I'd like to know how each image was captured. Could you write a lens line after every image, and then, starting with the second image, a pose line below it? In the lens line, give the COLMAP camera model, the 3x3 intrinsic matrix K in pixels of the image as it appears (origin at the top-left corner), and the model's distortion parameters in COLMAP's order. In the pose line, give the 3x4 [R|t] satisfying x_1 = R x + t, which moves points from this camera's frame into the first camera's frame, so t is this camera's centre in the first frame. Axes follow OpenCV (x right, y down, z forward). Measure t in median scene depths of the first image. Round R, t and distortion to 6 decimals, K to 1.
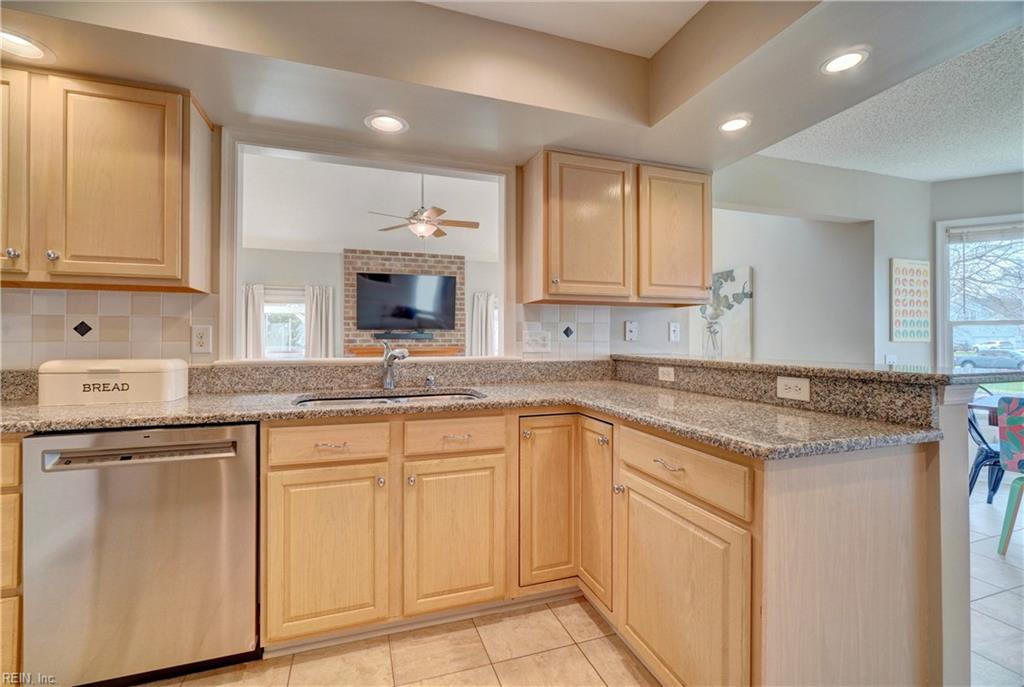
lens RADIAL K [[447.5, 0, 509.6], [0, 447.5, 337.9], [0, 0, 1]] dist [-0.010036, 0.000807]
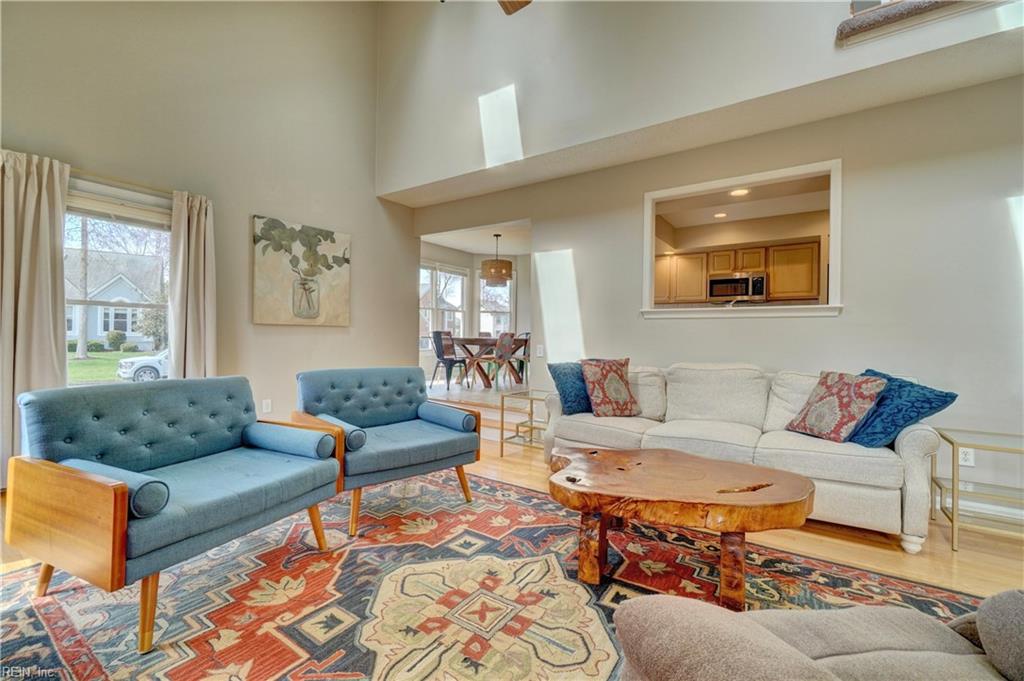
lens RADIAL K [[435.4, 0, 506.3], [0, 435.4, 336.0], [0, 0, 1]] dist [-0.009178, 0.000422]
pose [[-0.581440, -0.004829, 0.813575, -1.026123], [-0.021319, 0.999729, -0.009302, 0.164453], [-0.813310, -0.022753, -0.581385, 2.408843]]
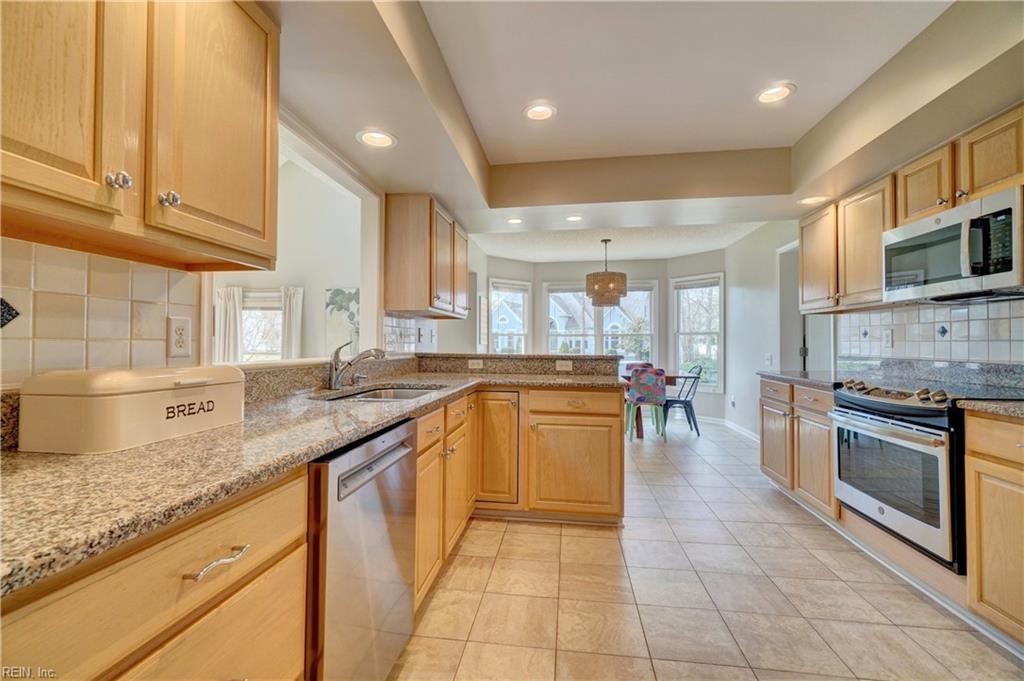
lens RADIAL K [[435.4, 0, 507.2], [0, 435.4, 333.5], [0, 0, 1]] dist [-0.009178, 0.000422]
pose [[0.450246, 0.024270, 0.892574, -0.881274], [-0.010568, 0.999705, -0.021853, 0.006054], [-0.892842, 0.000407, 0.450370, 0.202541]]
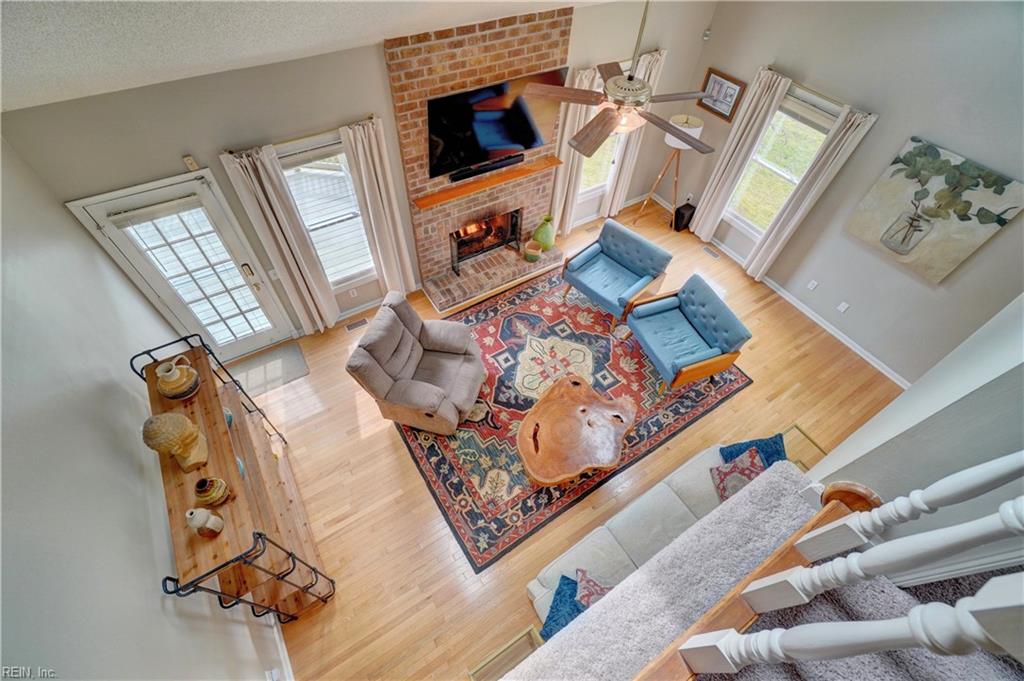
lens RADIAL K [[435.4, 0, 506.7], [0, 435.4, 334.8], [0, 0, 1]] dist [-0.009178, 0.000422]
pose [[0.974145, -0.154452, 0.164883, -0.978082], [-0.039080, 0.603618, 0.796315, -1.057378], [-0.222519, -0.782170, 0.581975, 1.071965]]
